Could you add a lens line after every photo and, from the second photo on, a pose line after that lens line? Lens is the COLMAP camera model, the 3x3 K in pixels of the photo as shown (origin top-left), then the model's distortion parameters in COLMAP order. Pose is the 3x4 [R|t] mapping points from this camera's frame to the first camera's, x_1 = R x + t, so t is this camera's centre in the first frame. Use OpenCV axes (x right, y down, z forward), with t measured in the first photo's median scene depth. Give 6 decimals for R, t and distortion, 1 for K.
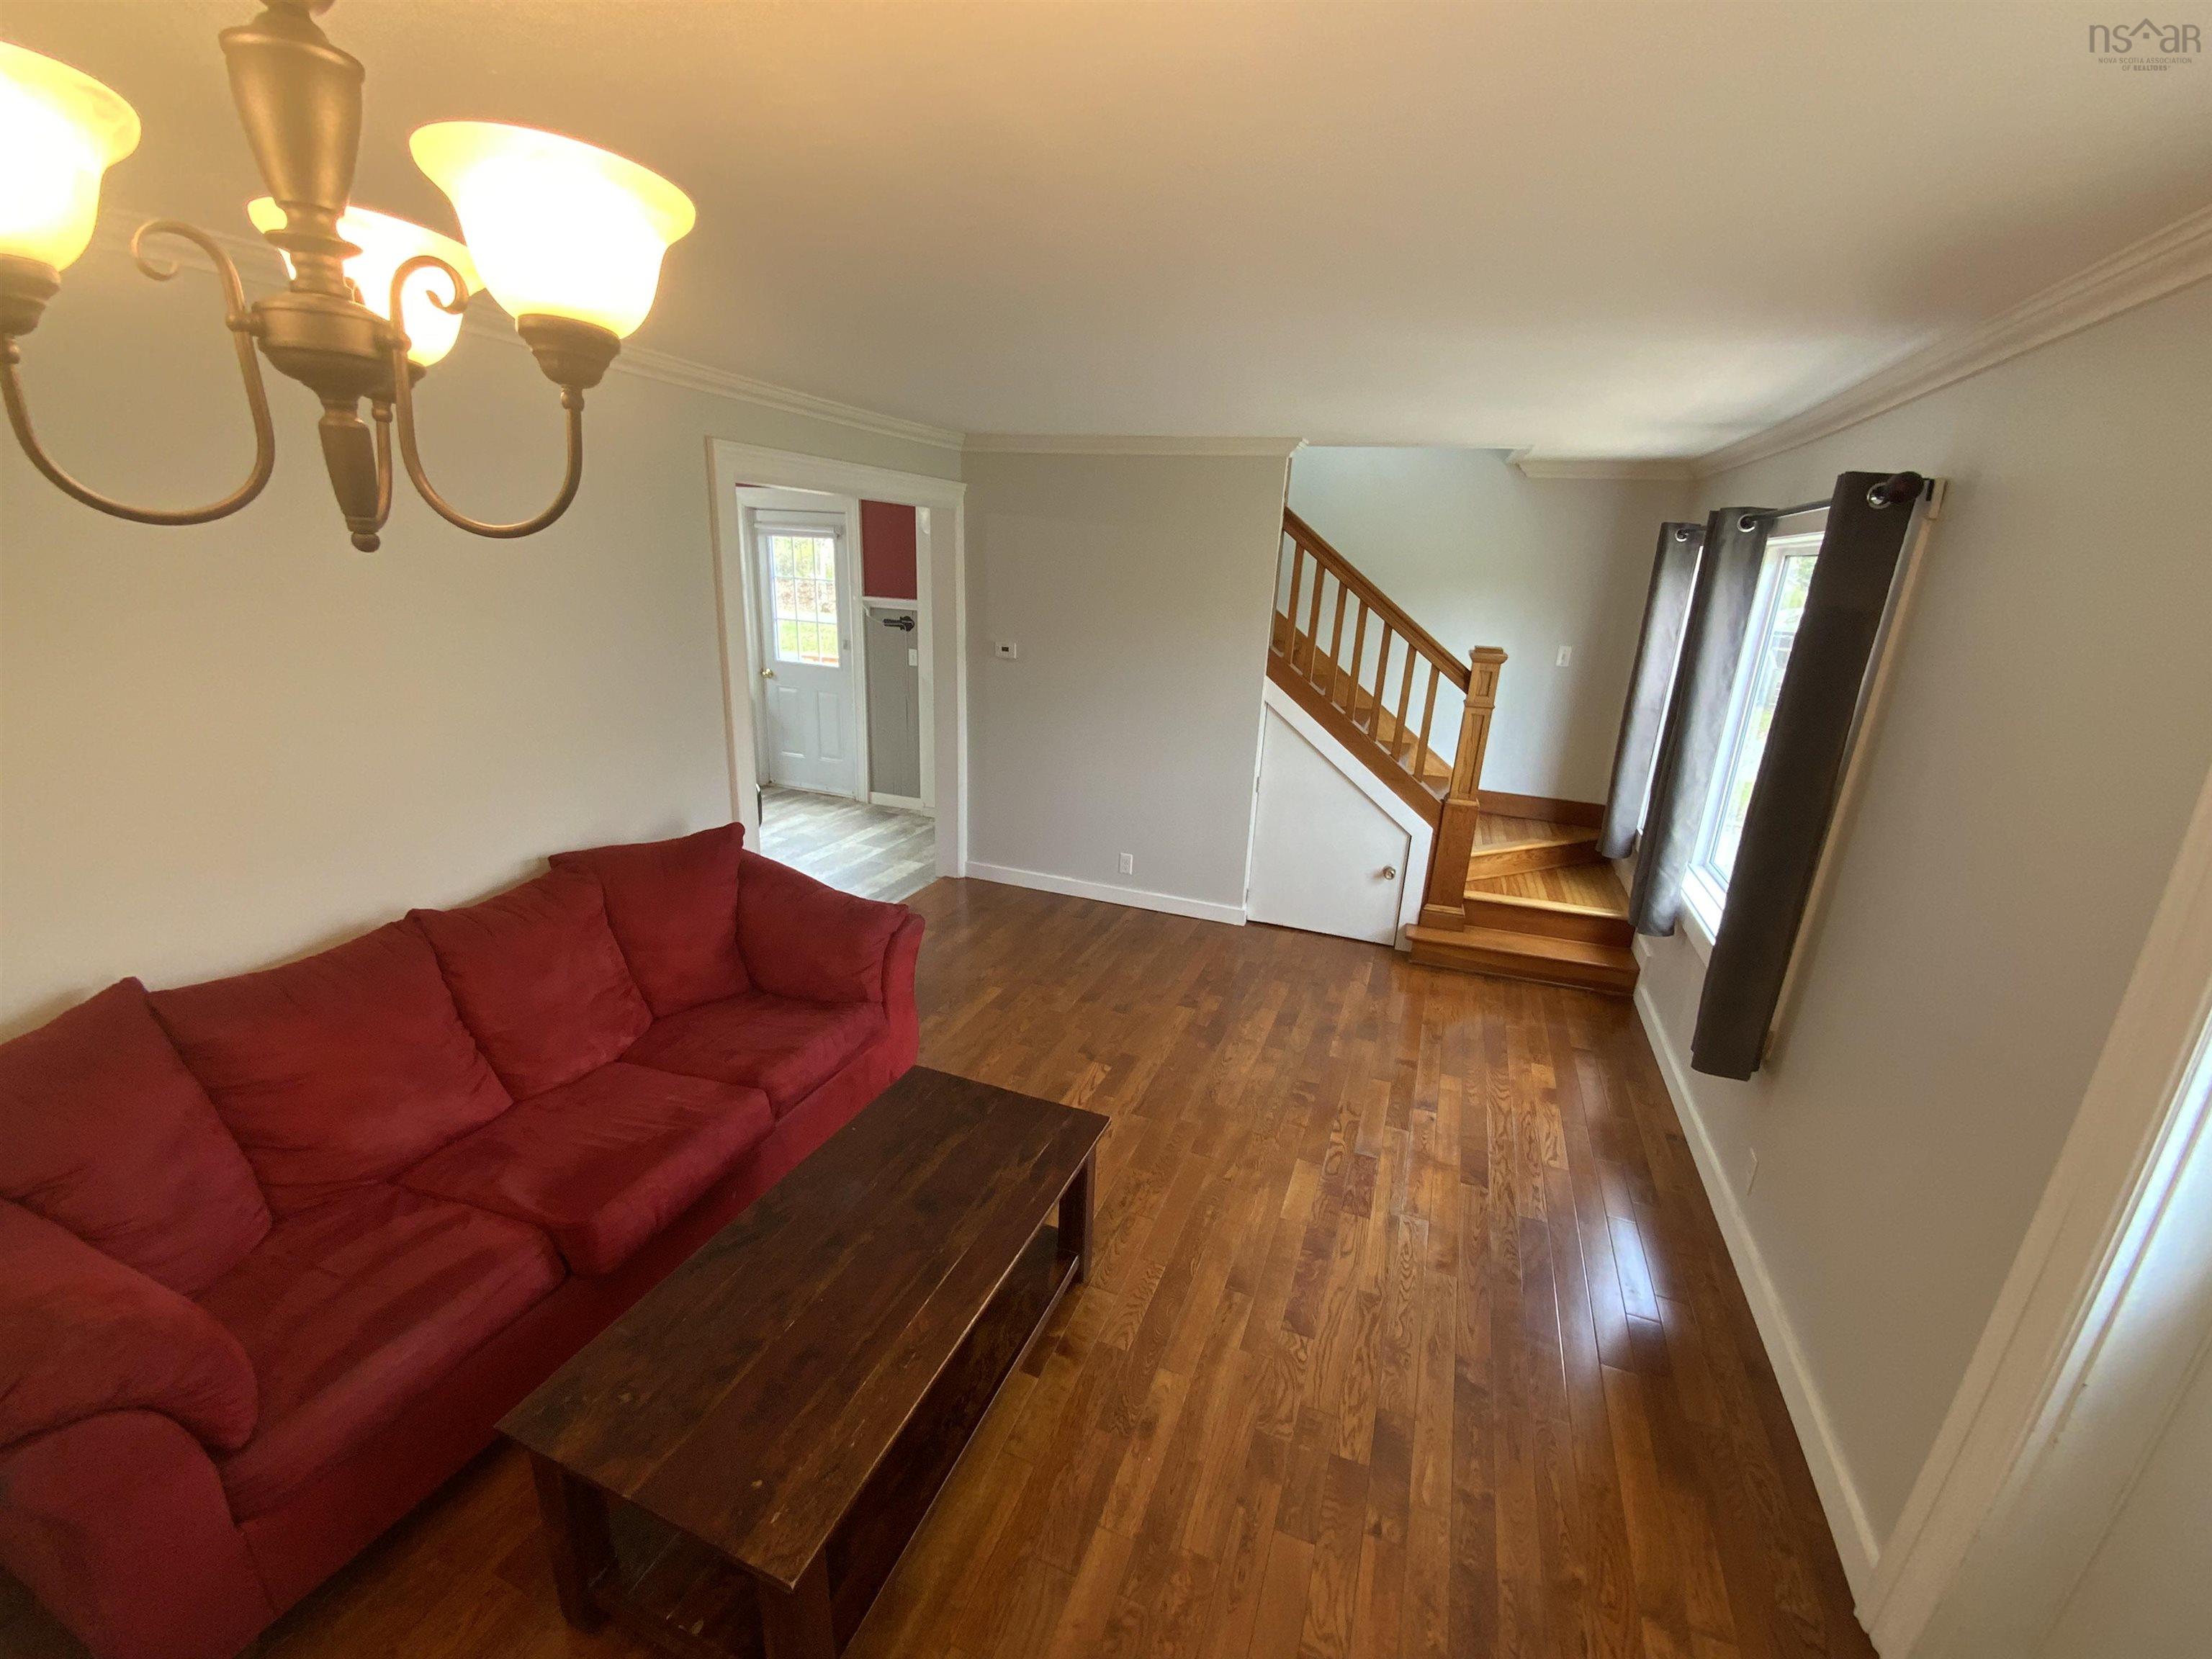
lens RADIAL K [[893.0, 0, 1106.0], [0, 893.0, 829.5], [0, 0, 1]] dist [0.024850, -0.000162]
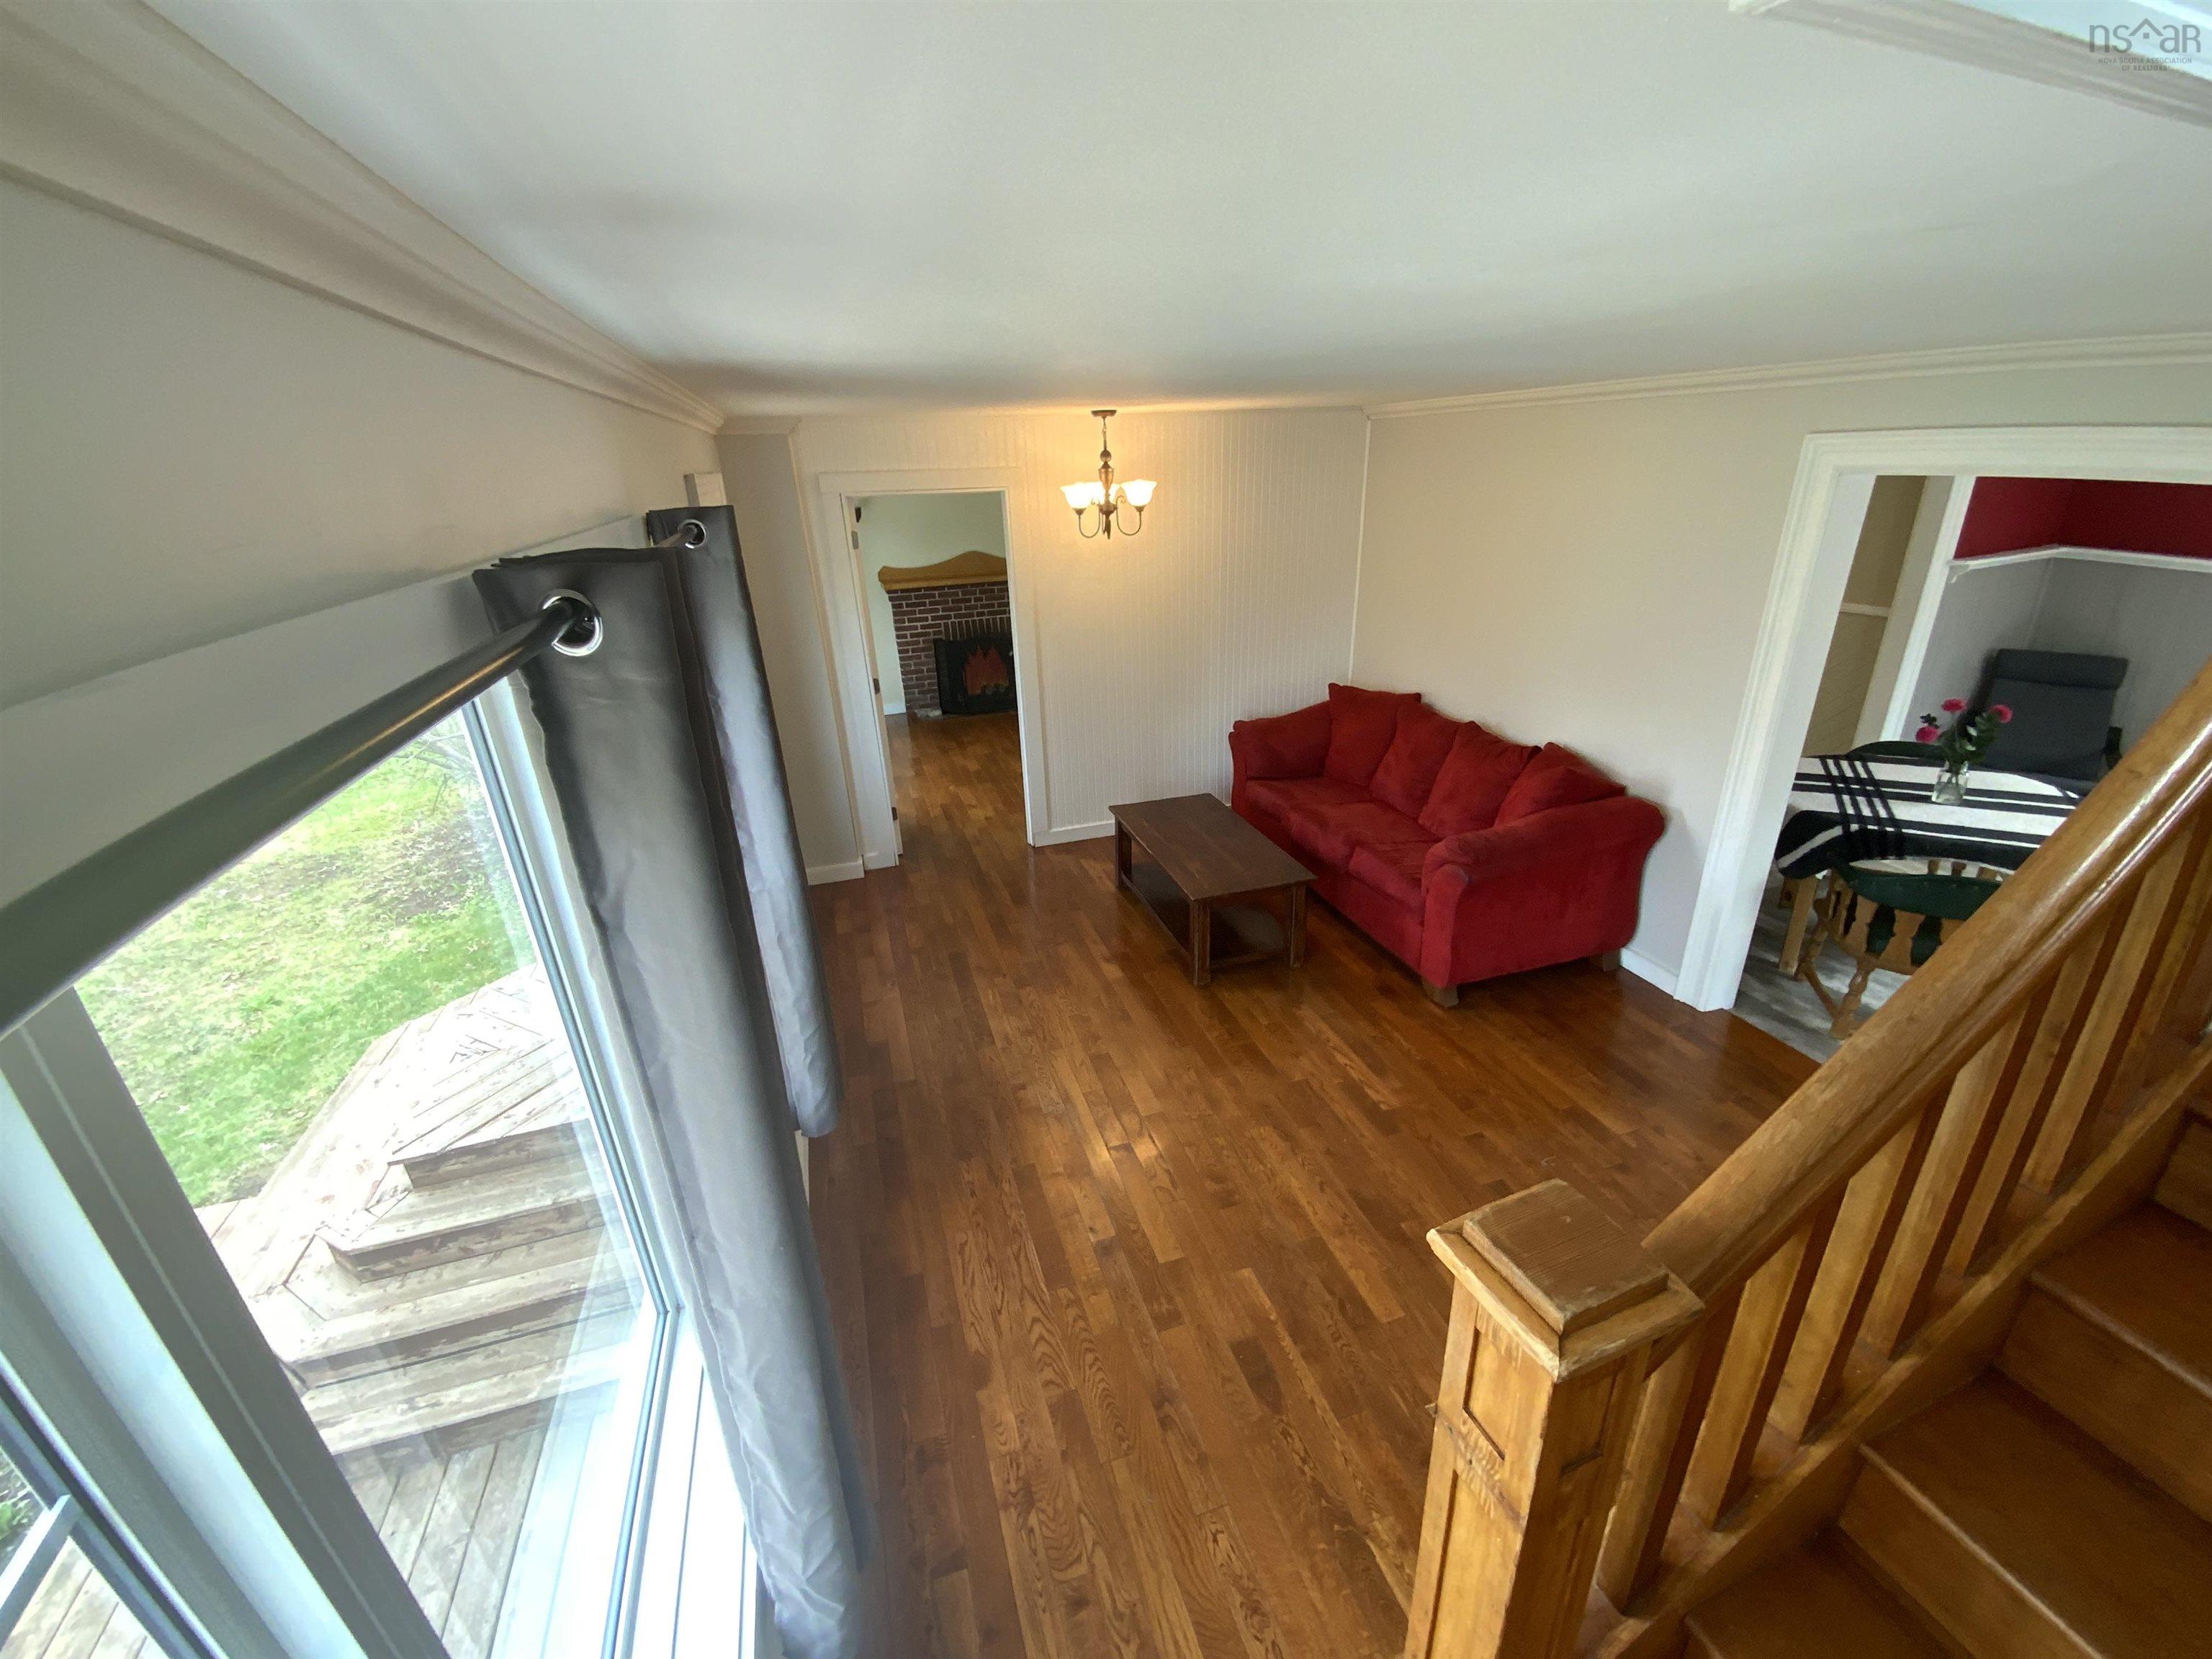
lens RADIAL K [[893.0, 0, 1106.0], [0, 893.0, 829.5], [0, 0, 1]] dist [0.024850, -0.000162]
pose [[-0.774759, 0.231961, -0.588169, 0.764184], [-0.172859, 0.817115, 0.549948, -0.472085], [0.608168, 0.527748, -0.592971, 1.301600]]
